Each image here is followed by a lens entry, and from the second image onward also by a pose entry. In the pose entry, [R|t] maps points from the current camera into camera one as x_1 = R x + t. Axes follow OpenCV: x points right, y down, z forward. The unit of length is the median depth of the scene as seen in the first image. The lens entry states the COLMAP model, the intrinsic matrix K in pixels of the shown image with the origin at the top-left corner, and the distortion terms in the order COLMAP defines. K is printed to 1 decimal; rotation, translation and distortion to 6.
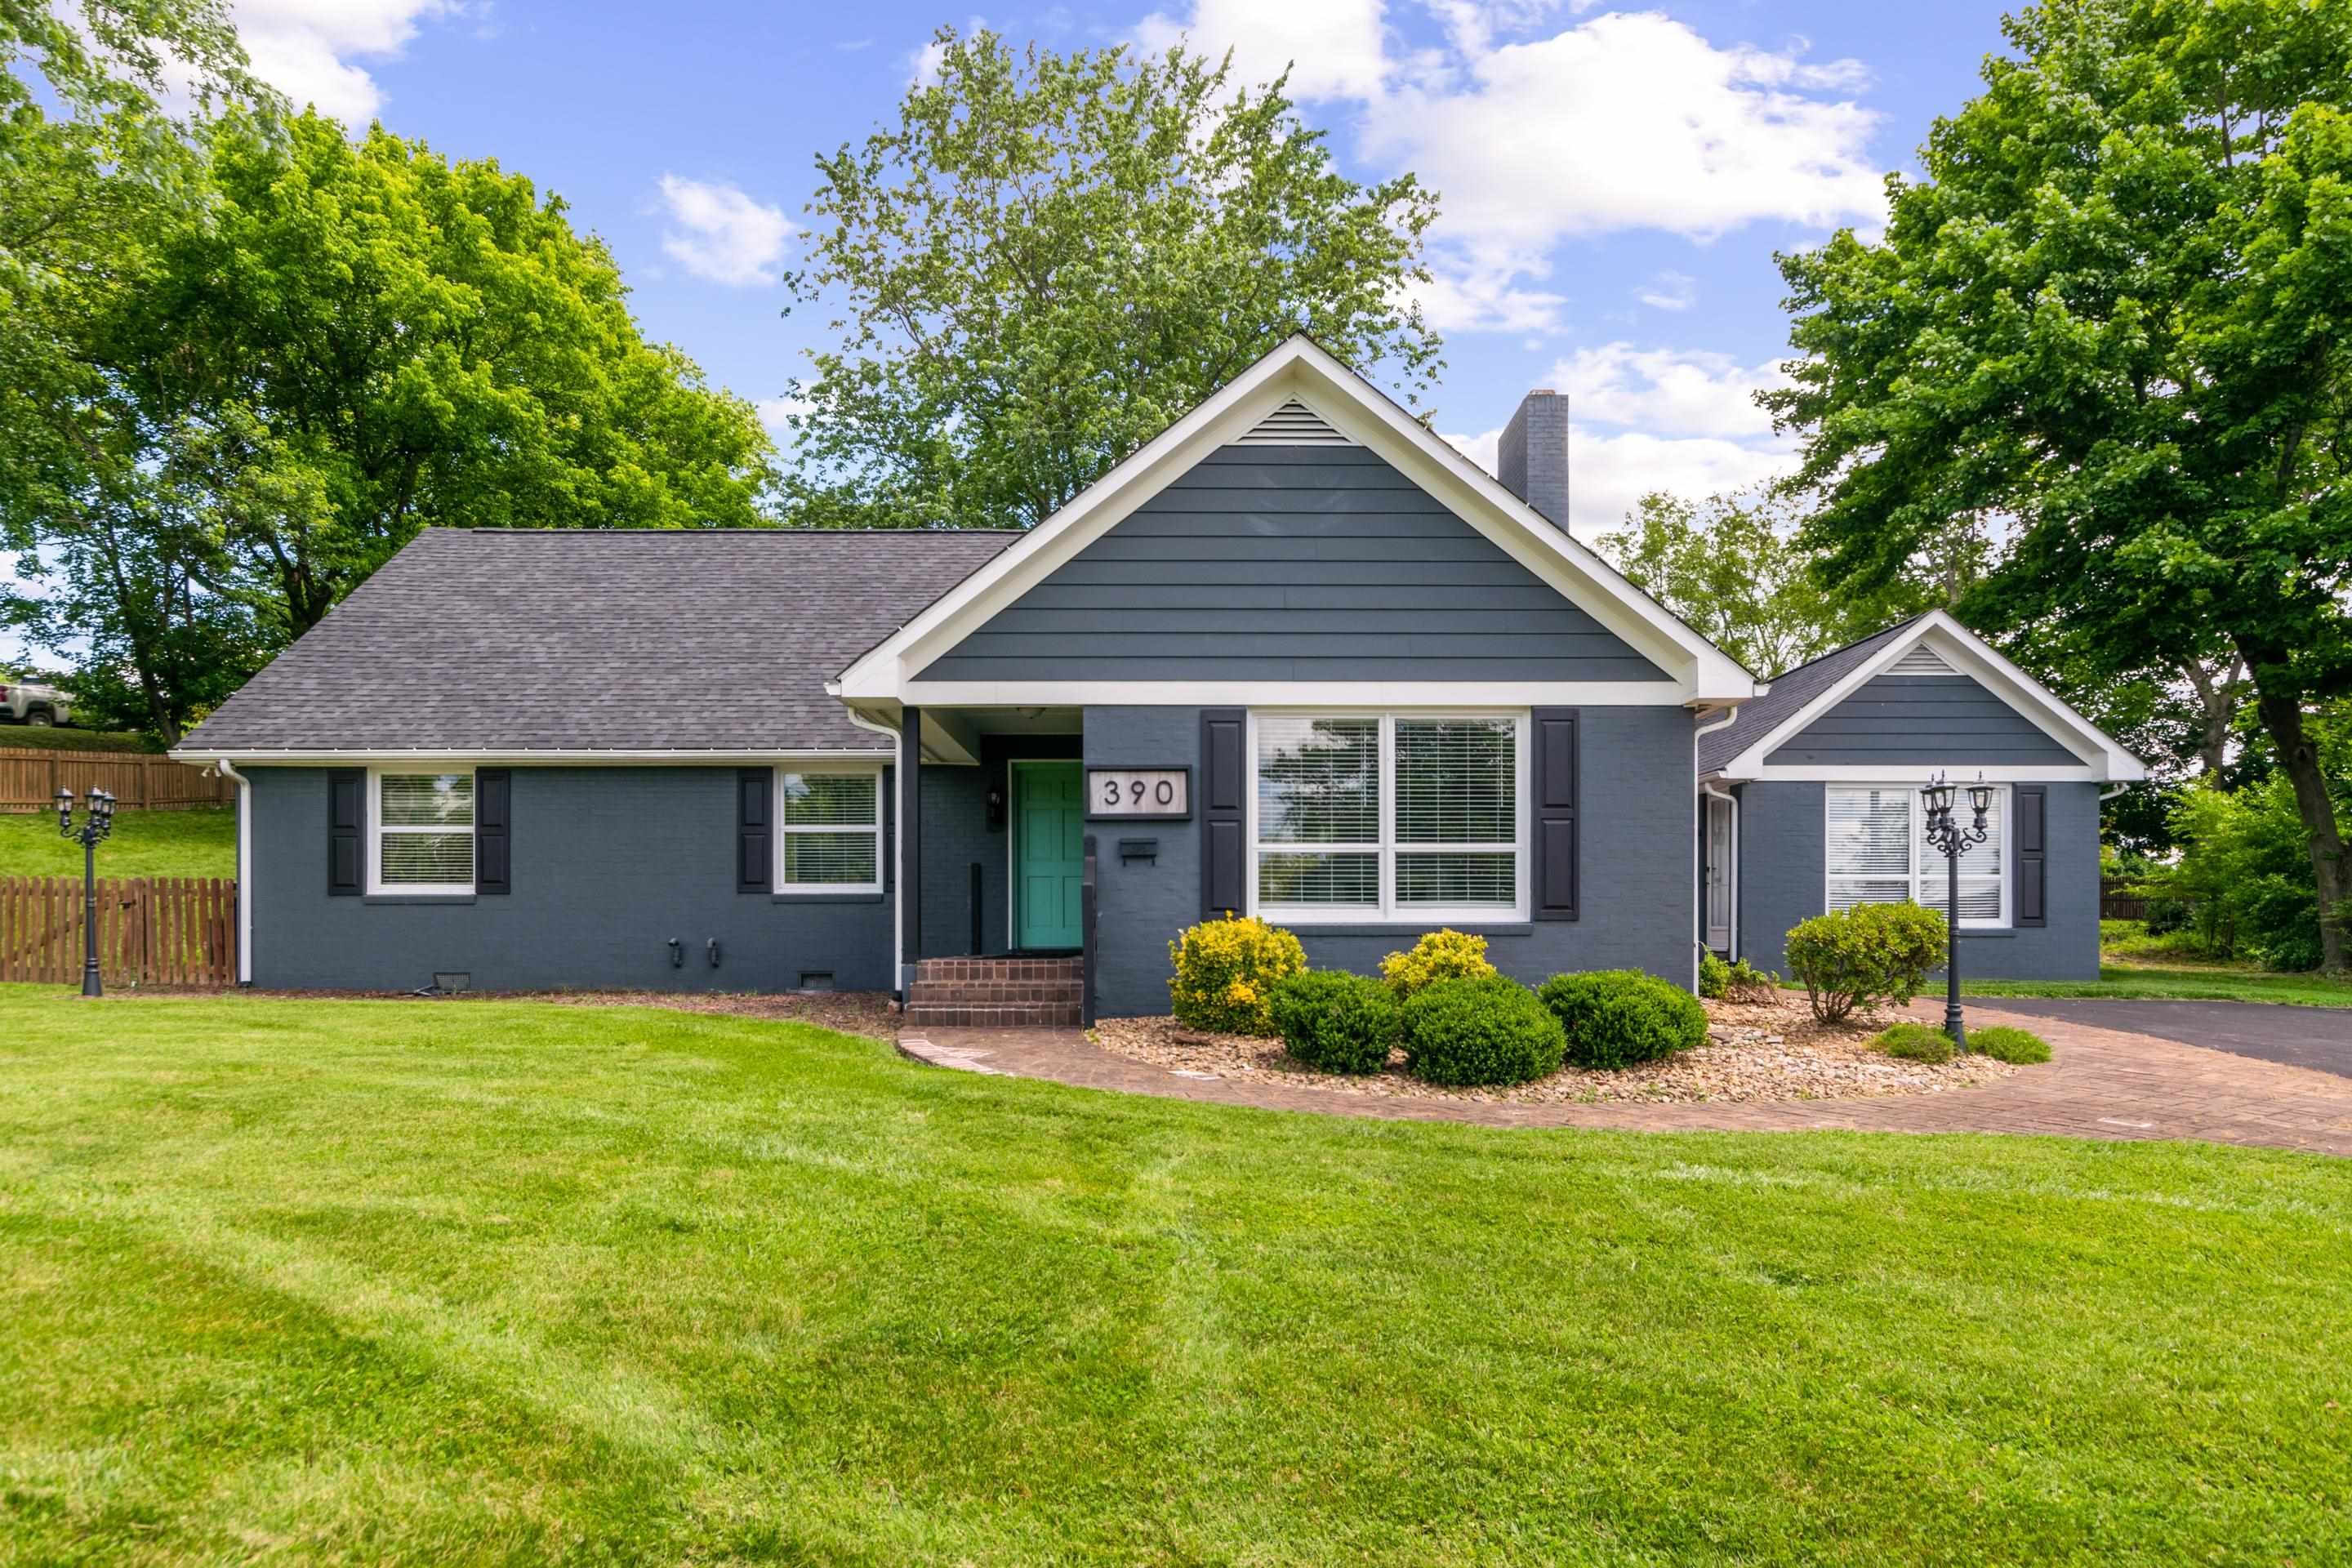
lens RADIAL K [[1343.2, 0, 1220.4], [0, 1343.2, 893.9], [0, 0, 1]] dist [-0.000095, -0.000018]
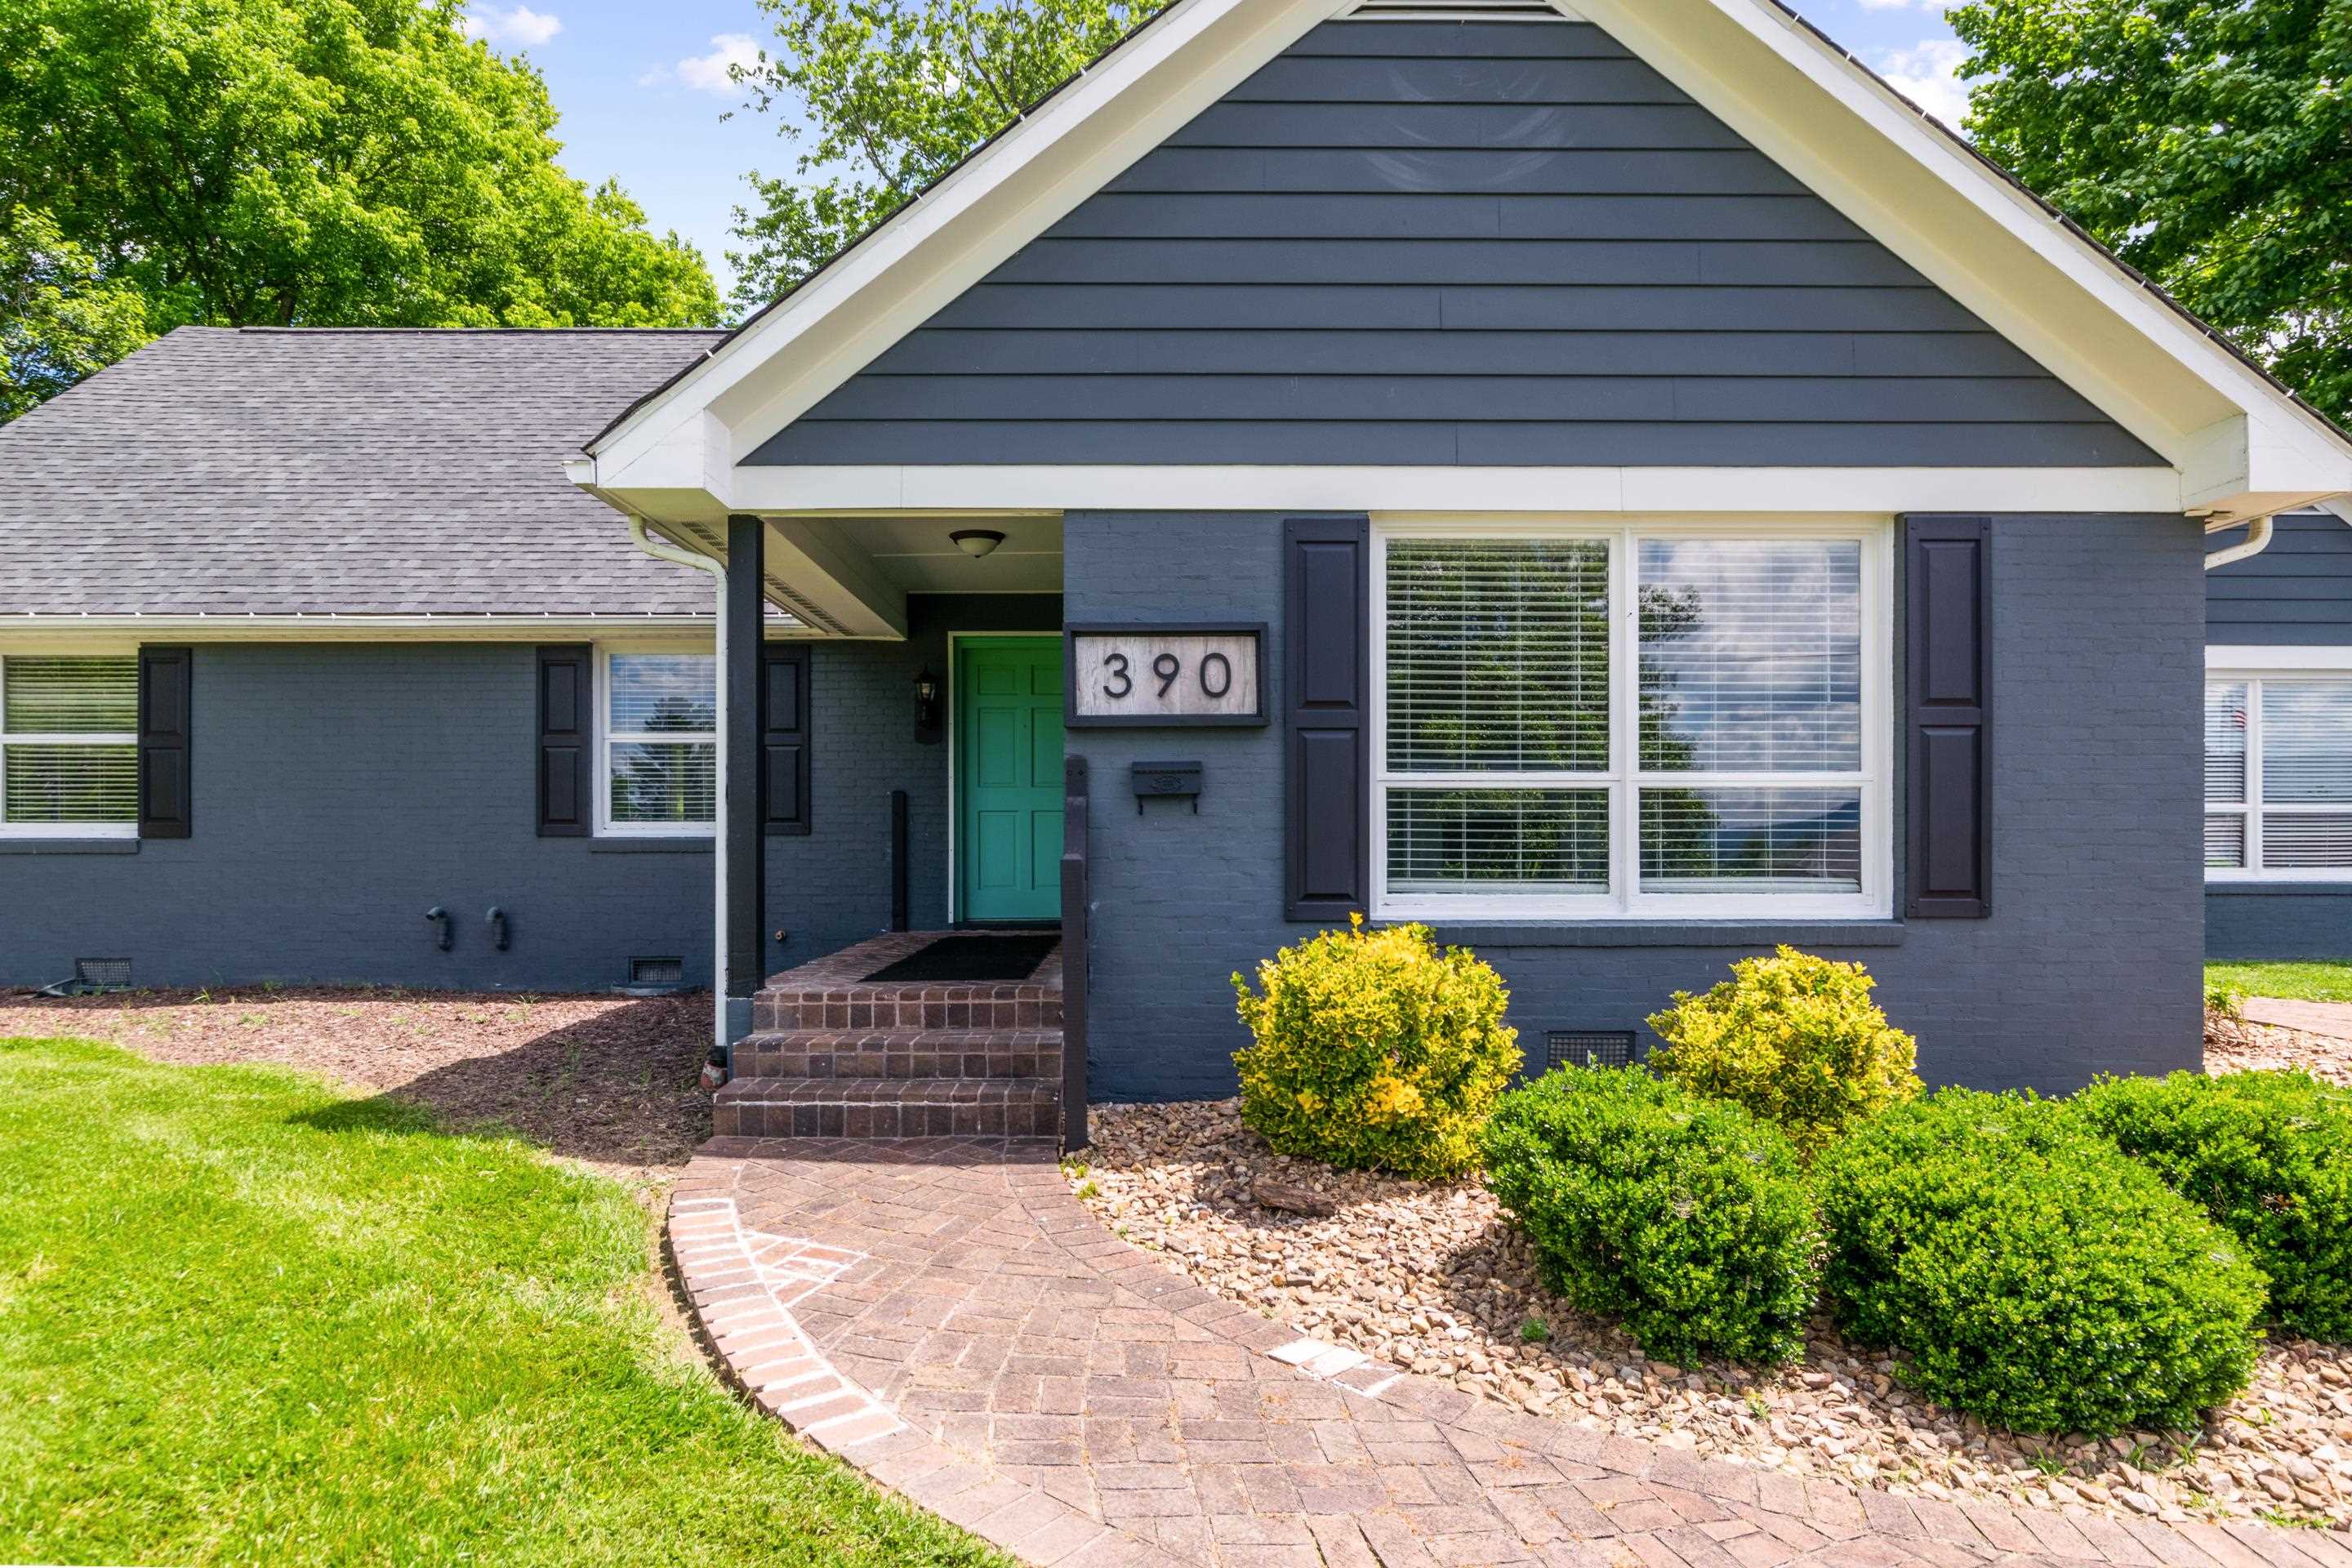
lens RADIAL K [[1350.6, 0, 1208.0], [0, 1350.6, 827.6], [0, 0, 1]] dist [-0.004428, -0.001156]
pose [[0.999998, 0.001713, 0.001409, -0.044606], [-0.001745, 0.999736, 0.022932, -0.026944], [-0.001370, -0.022934, 0.999736, 0.455466]]
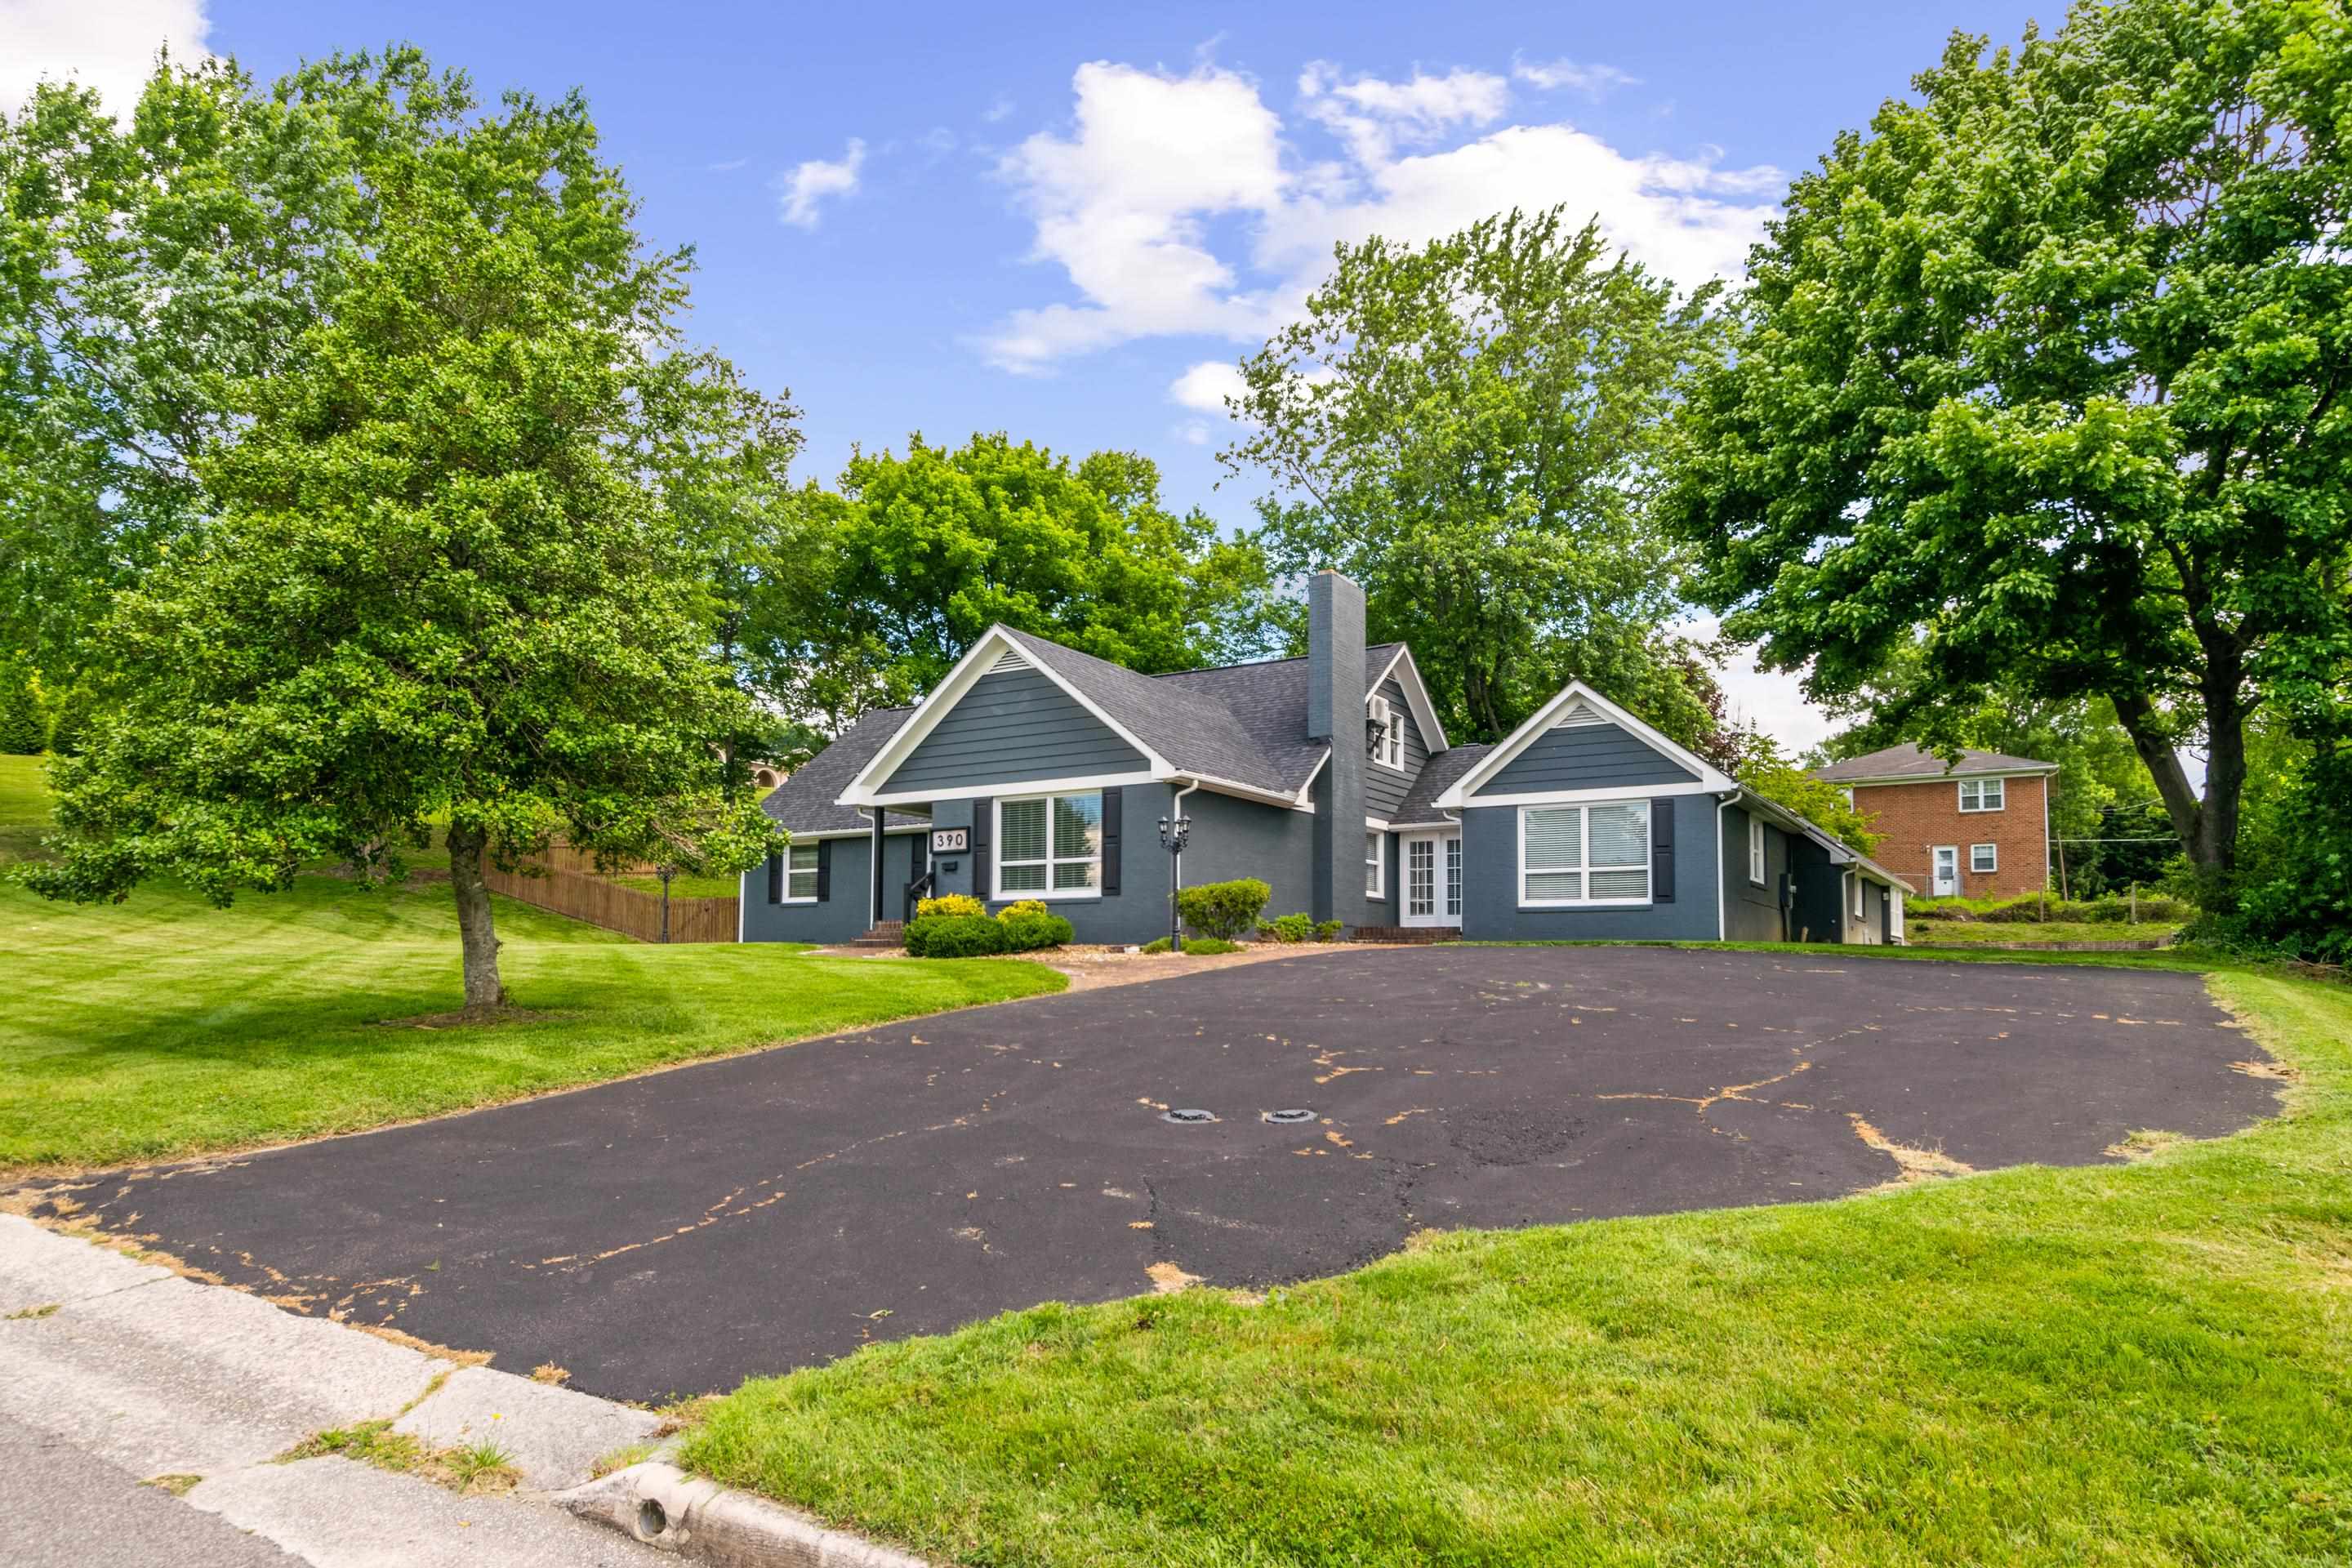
lens RADIAL K [[1343.2, 0, 1220.4], [0, 1343.2, 893.9], [0, 0, 1]] dist [-0.000095, -0.000018]
pose [[0.859996, -0.025888, -0.509644, 1.381589], [0.010912, 0.999417, -0.032353, 0.083661], [0.510184, 0.022262, 0.859777, -0.616343]]
